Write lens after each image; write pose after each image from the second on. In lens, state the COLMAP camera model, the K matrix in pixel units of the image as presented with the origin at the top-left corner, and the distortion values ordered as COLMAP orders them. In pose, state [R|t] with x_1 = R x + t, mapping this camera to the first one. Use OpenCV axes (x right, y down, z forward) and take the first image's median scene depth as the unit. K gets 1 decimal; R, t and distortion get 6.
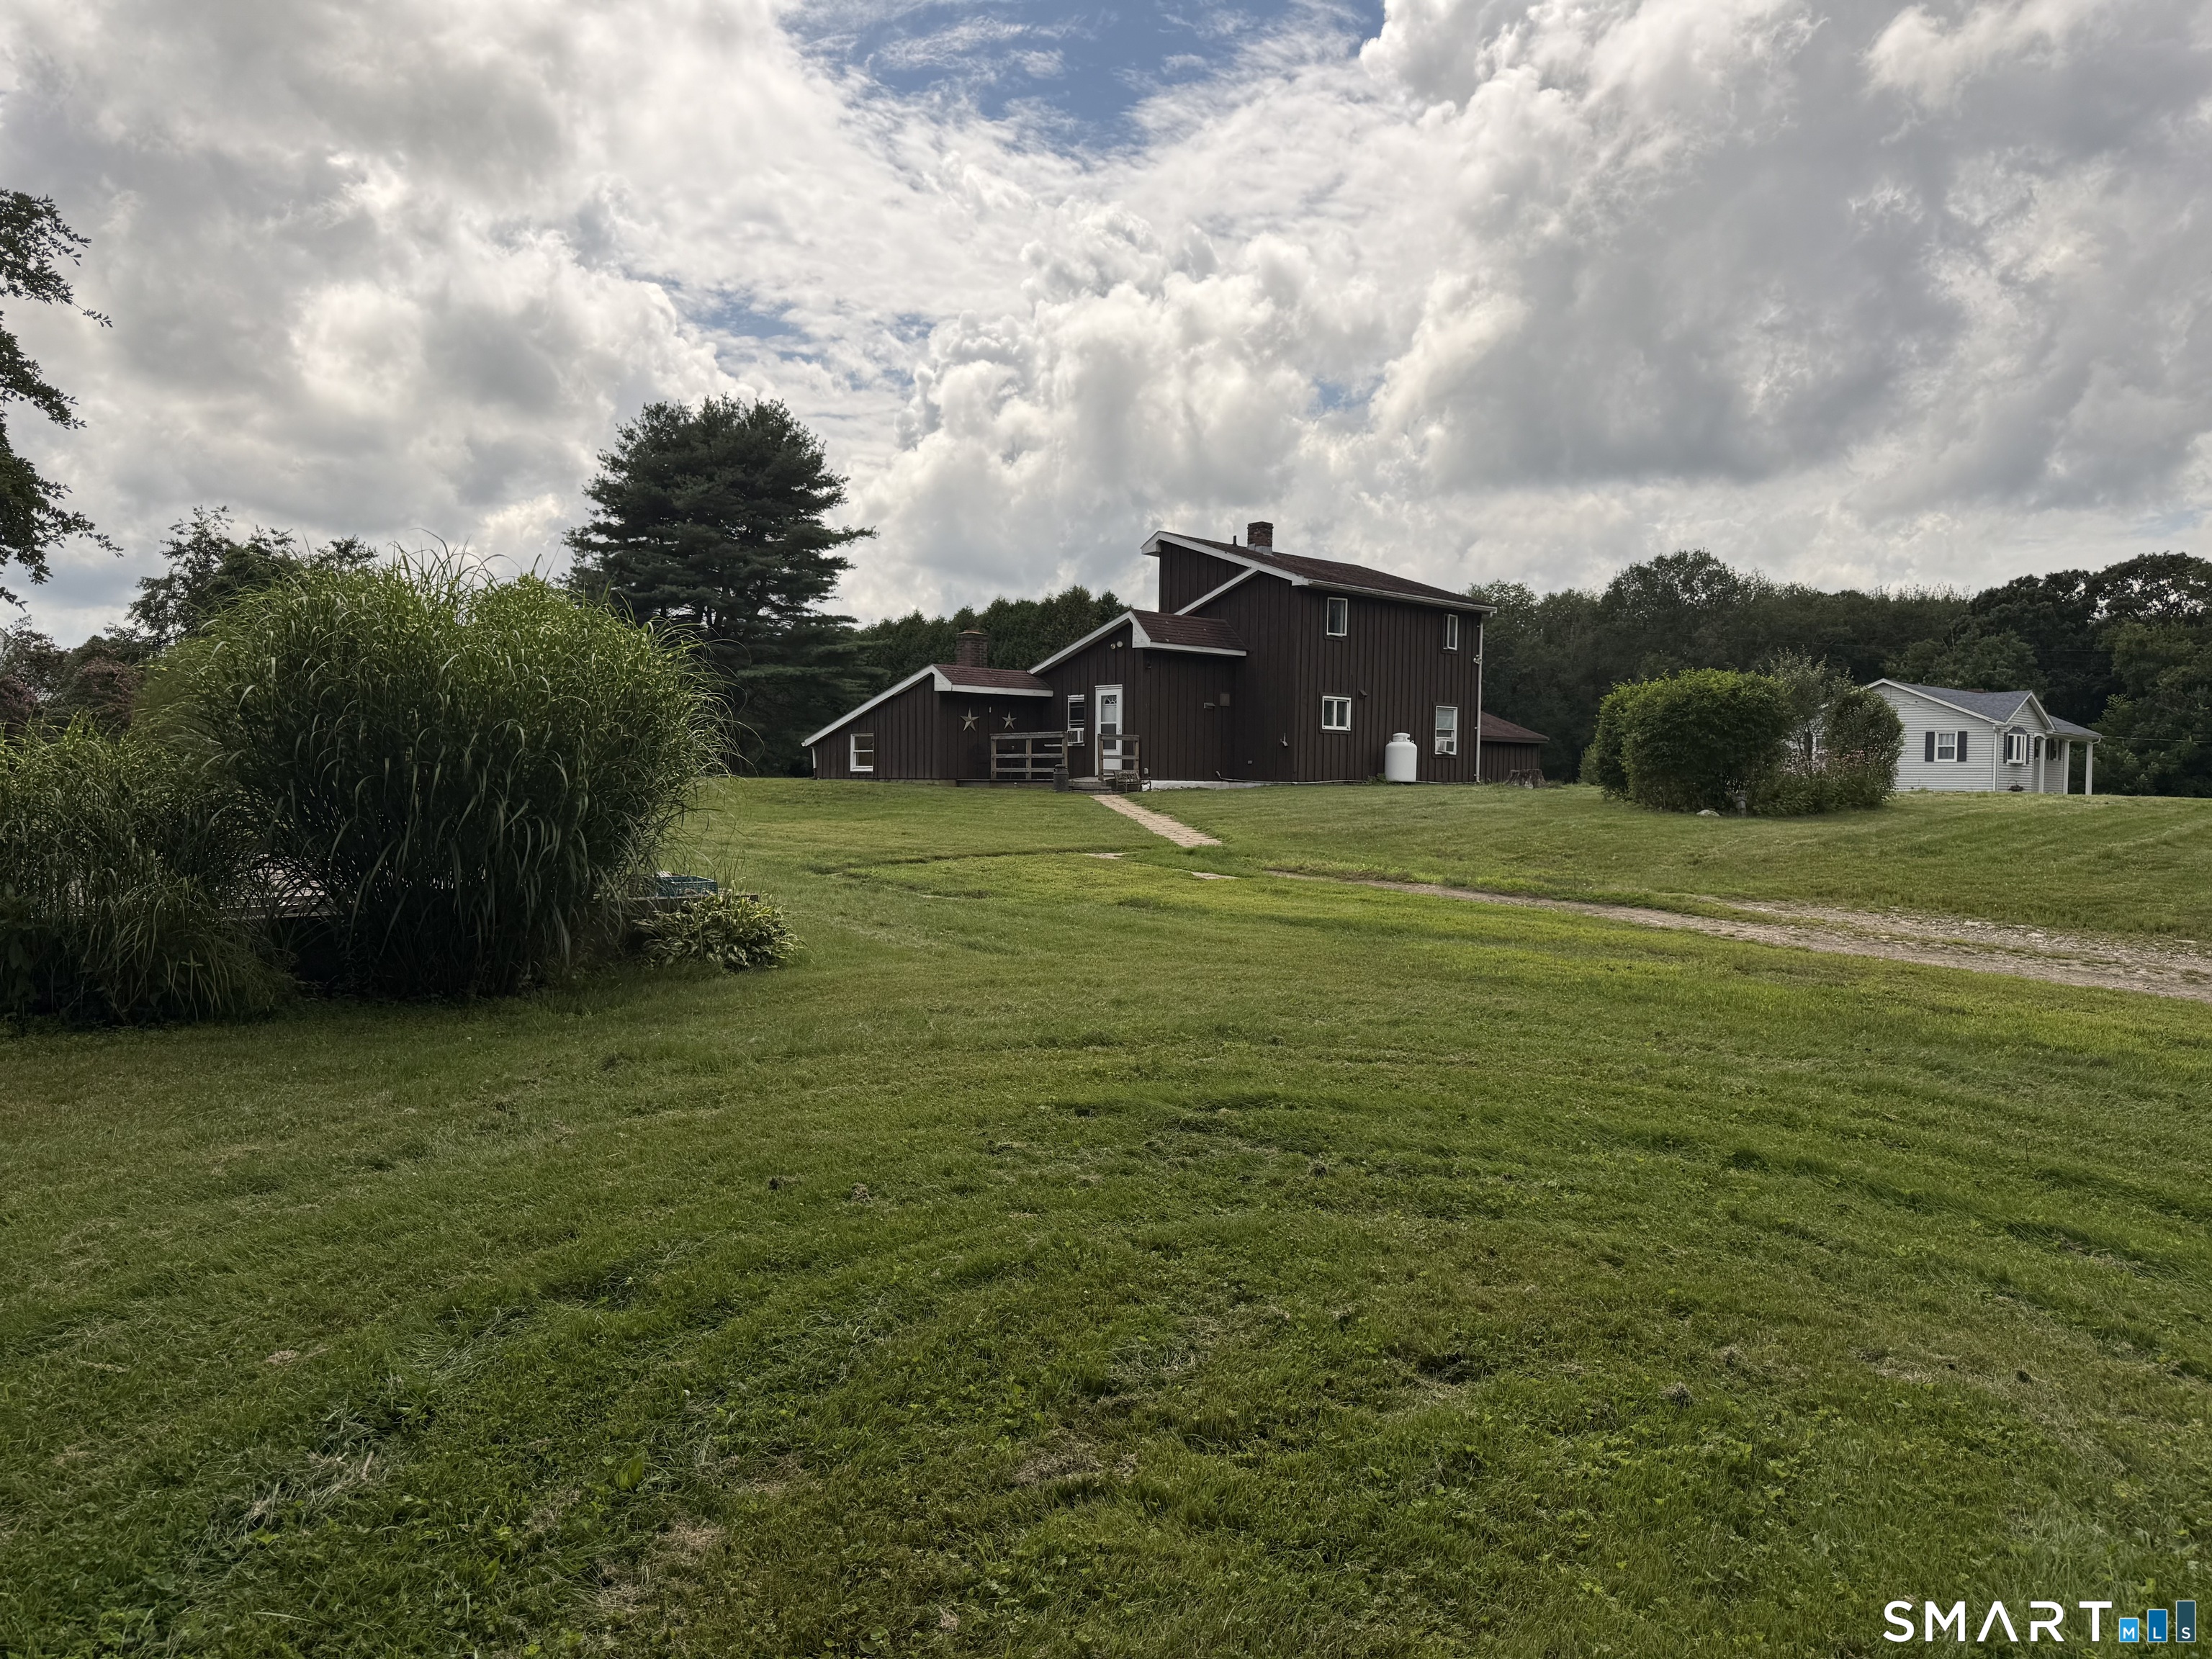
lens RADIAL K [[1534.8, 0, 1109.3], [0, 1534.8, 840.2], [0, 0, 1]] dist [0.018816, -0.035058]
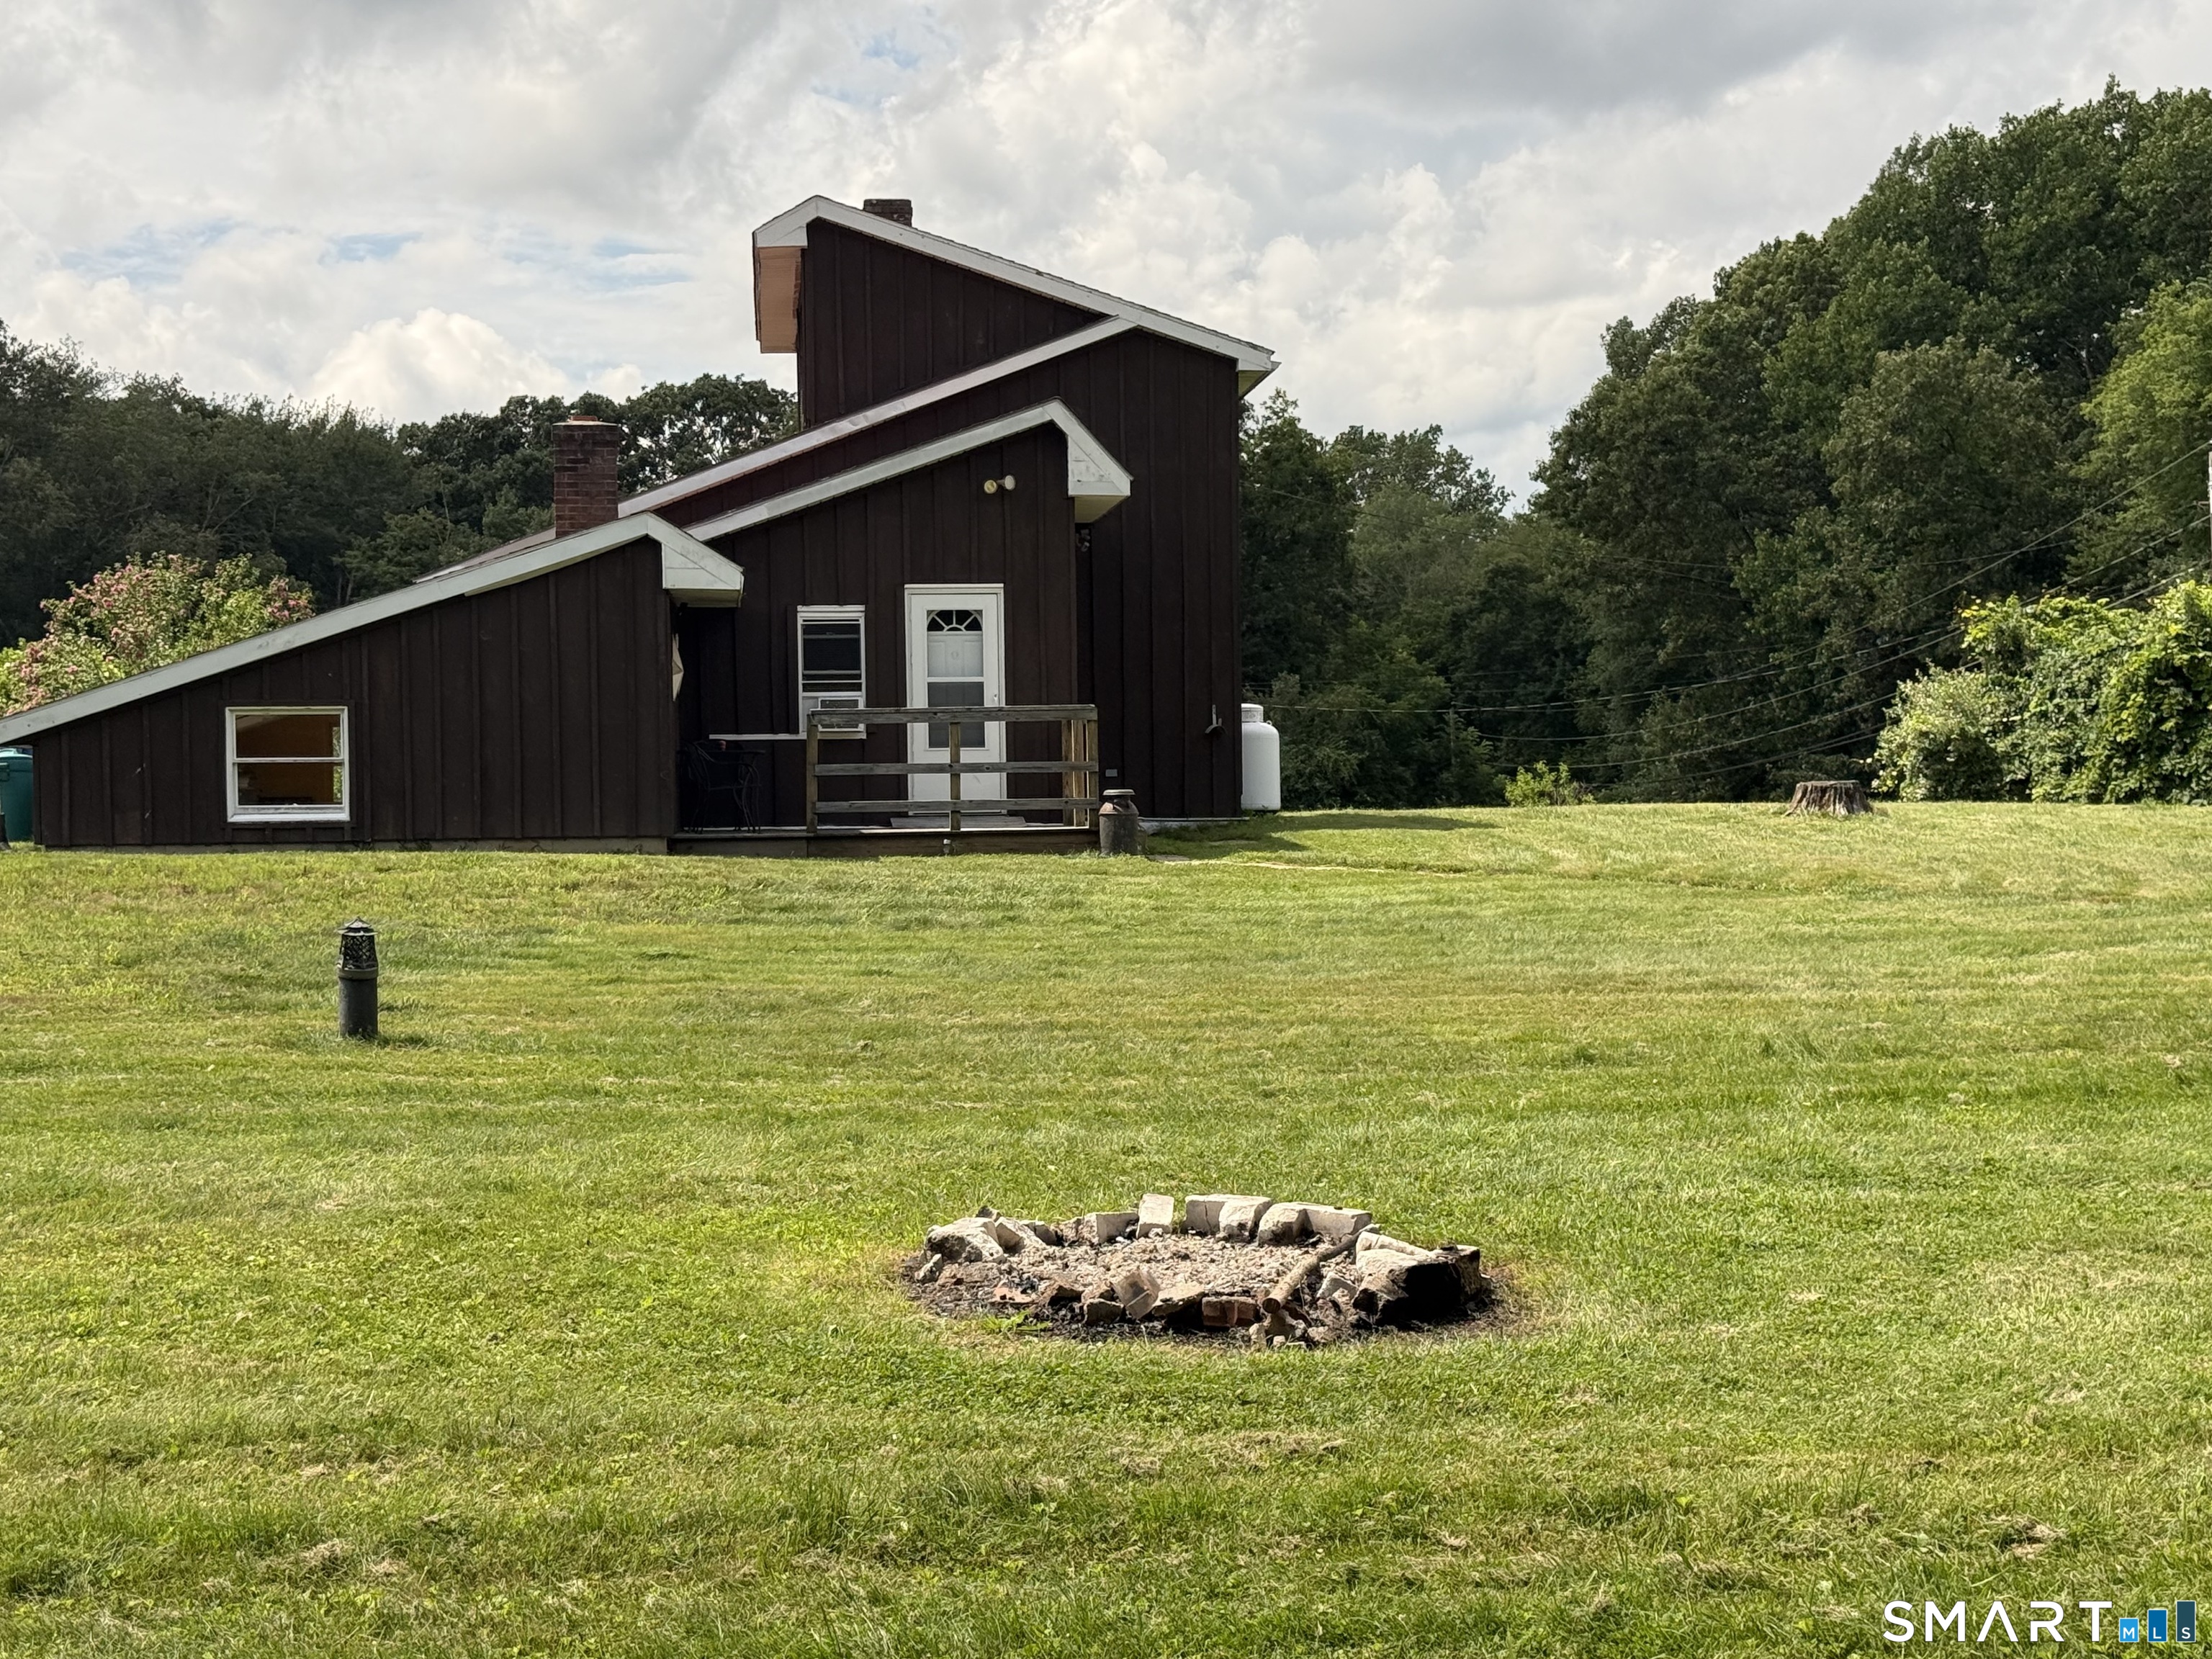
lens RADIAL K [[3310.8, 0, 1109.4], [0, 3310.8, 830.1], [0, 0, 1]] dist [0.085220, 0.000000]
pose [[0.611170, -0.031073, 0.790889, -0.623973], [0.051122, 0.998692, -0.000267, -0.033998], [-0.789847, 0.040595, 0.611959, 0.428640]]
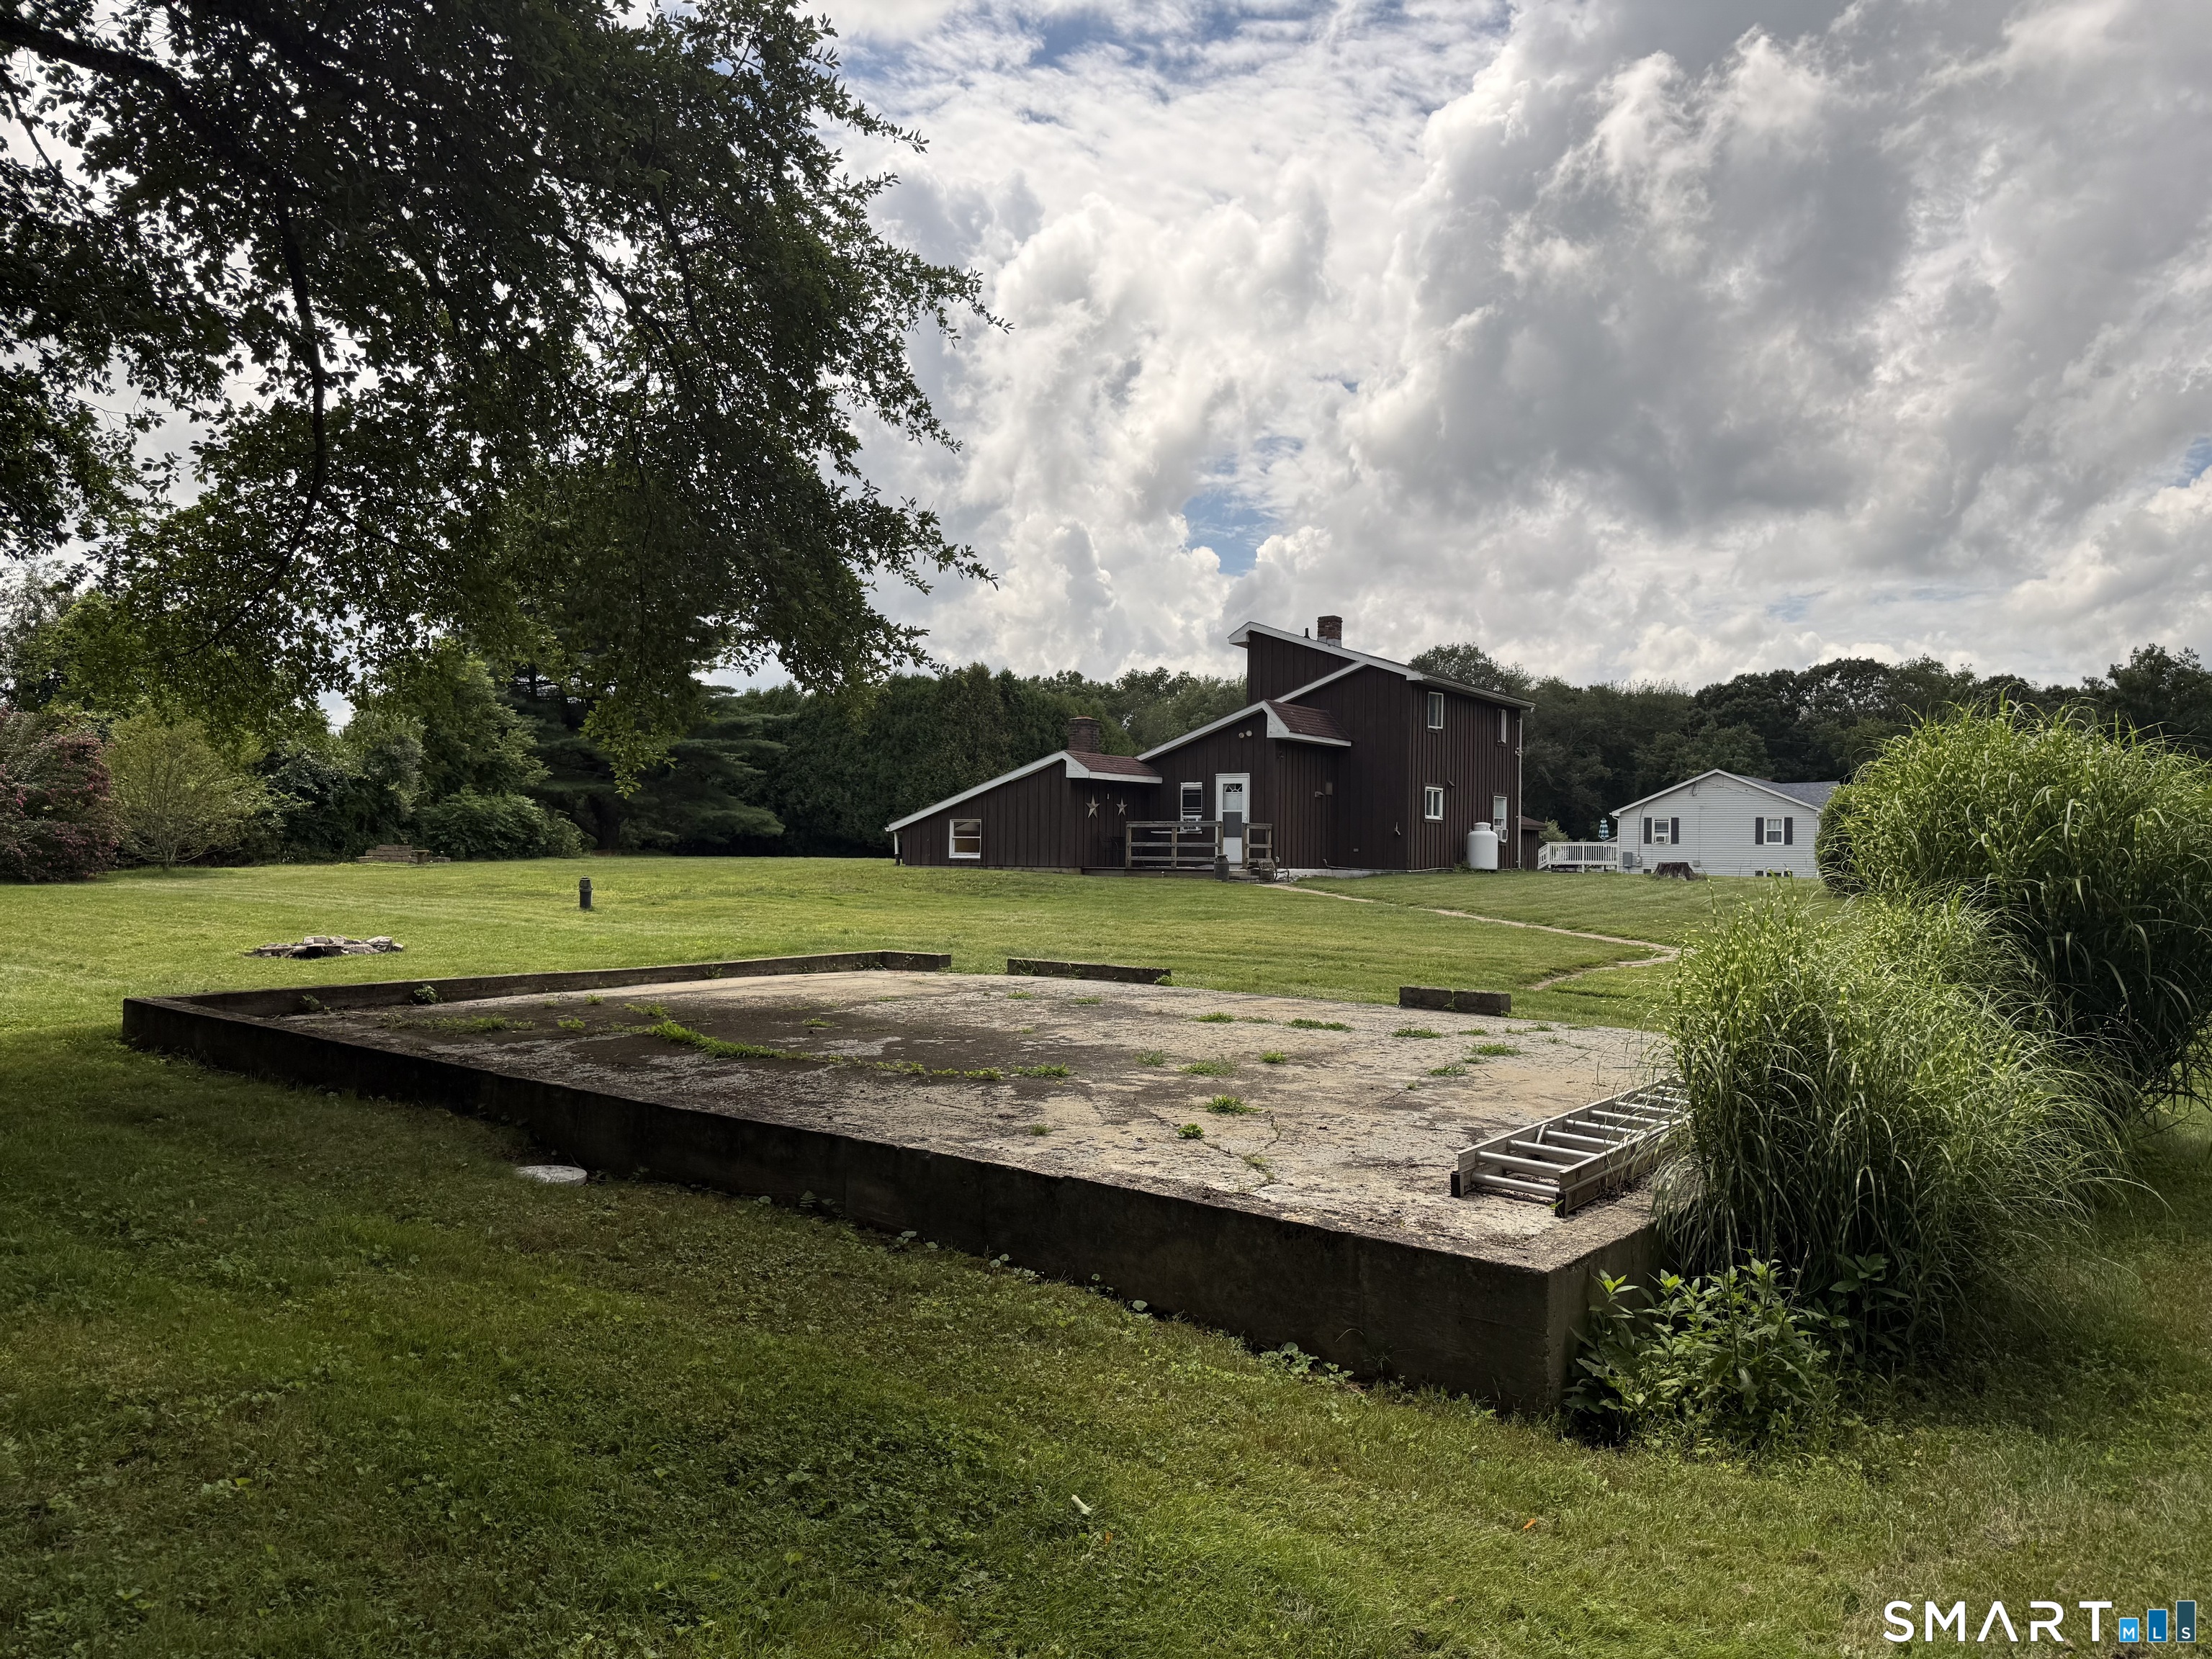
lens RADIAL K [[1534.8, 0, 1097.8], [0, 1534.8, 847.2], [0, 0, 1]] dist [0.018816, -0.035058]
pose [[0.978606, 0.003327, 0.205715, -0.281046], [0.005086, 0.999173, -0.040351, -0.012228], [-0.205679, 0.040534, 0.977780, 0.033825]]
